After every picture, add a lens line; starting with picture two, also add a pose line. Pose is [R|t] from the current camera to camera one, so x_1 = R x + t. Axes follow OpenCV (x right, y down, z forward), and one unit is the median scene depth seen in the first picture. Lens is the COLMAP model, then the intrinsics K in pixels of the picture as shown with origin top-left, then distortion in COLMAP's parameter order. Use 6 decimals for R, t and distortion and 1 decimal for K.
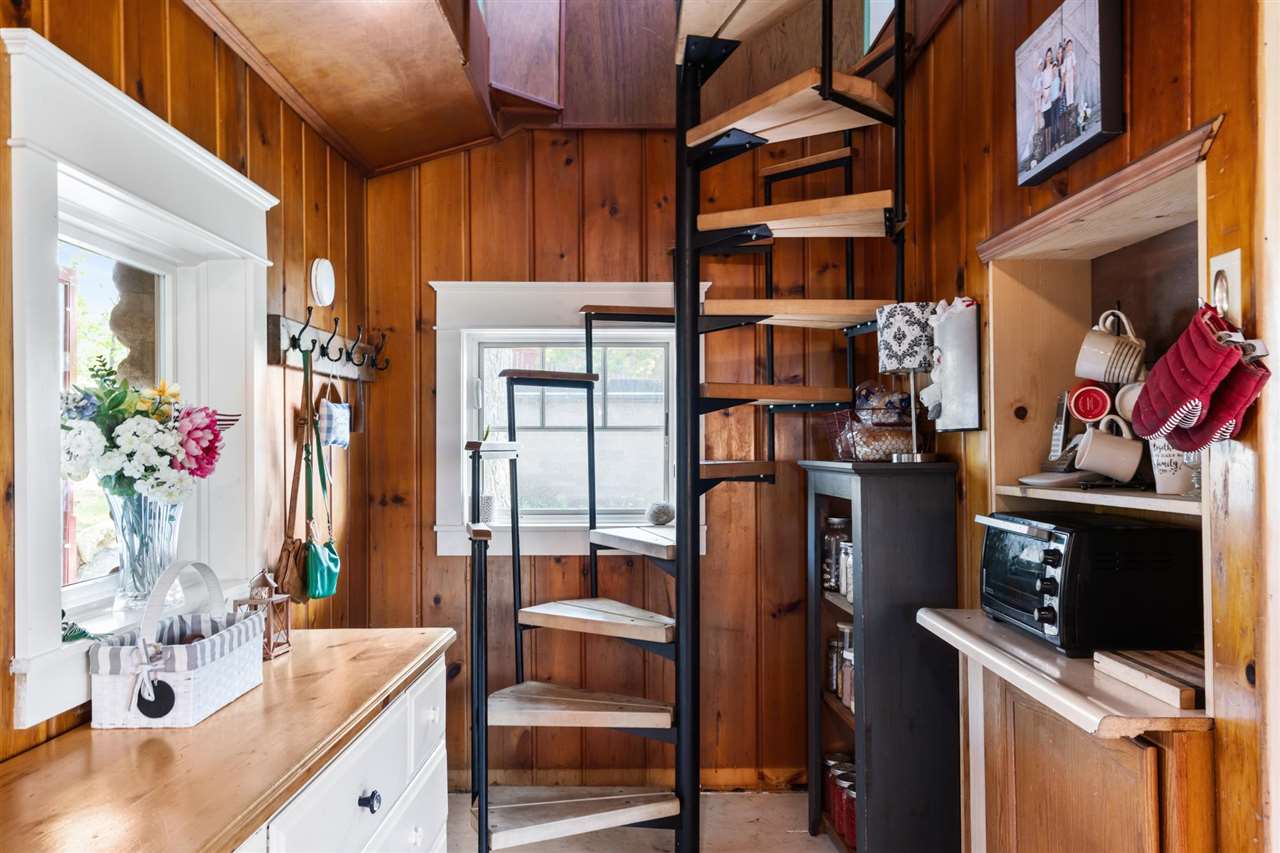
lens RADIAL K [[957.3, 0, 640.0], [0, 957.3, 434.8], [0, 0, 1]] dist [-0.000566, -0.000045]
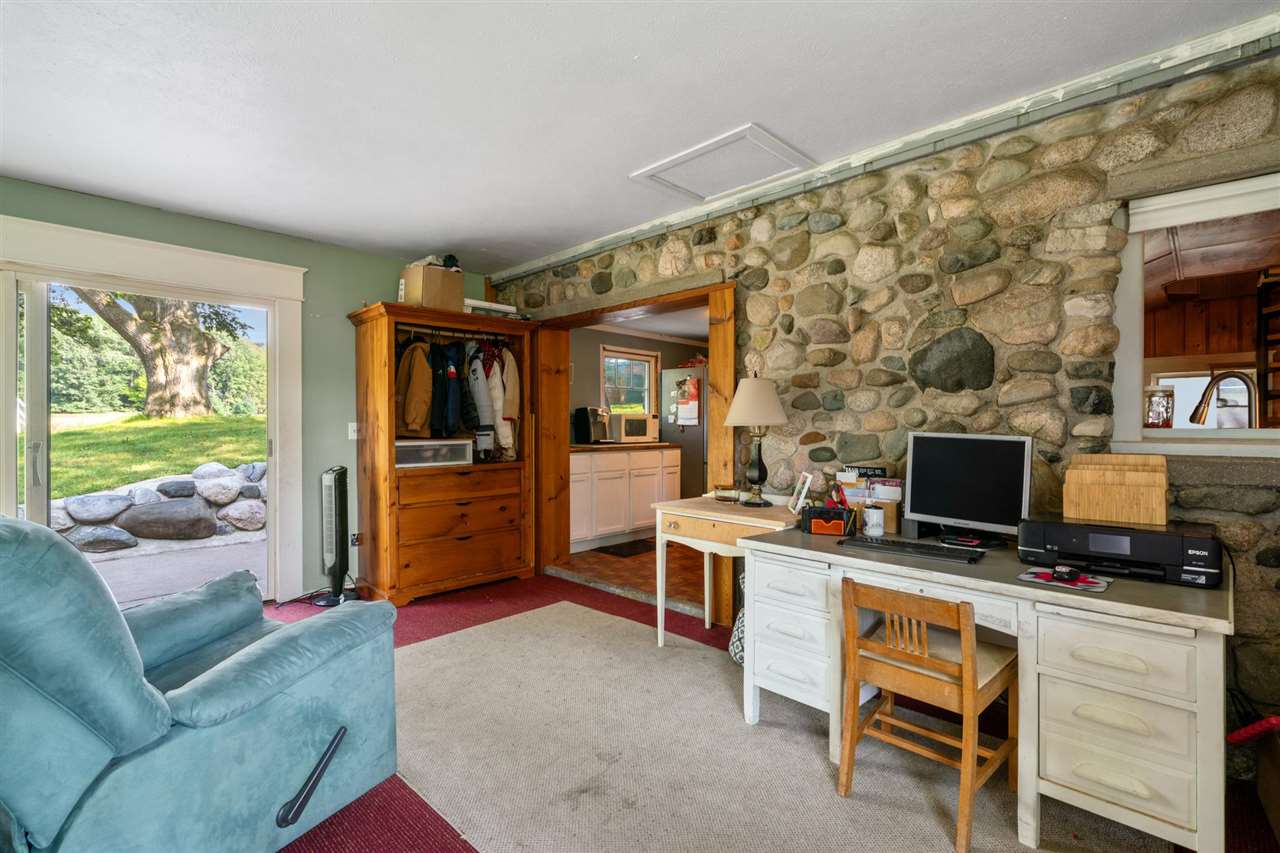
lens RADIAL K [[575.6, 0, 634.5], [0, 575.6, 426.4], [0, 0, 1]] dist [-0.001252, 0.000086]
pose [[0.702979, 0.016176, -0.711027, -0.039755], [0.000493, 0.999730, 0.023231, 0.011483], [0.711211, -0.016682, 0.702781, -1.382474]]
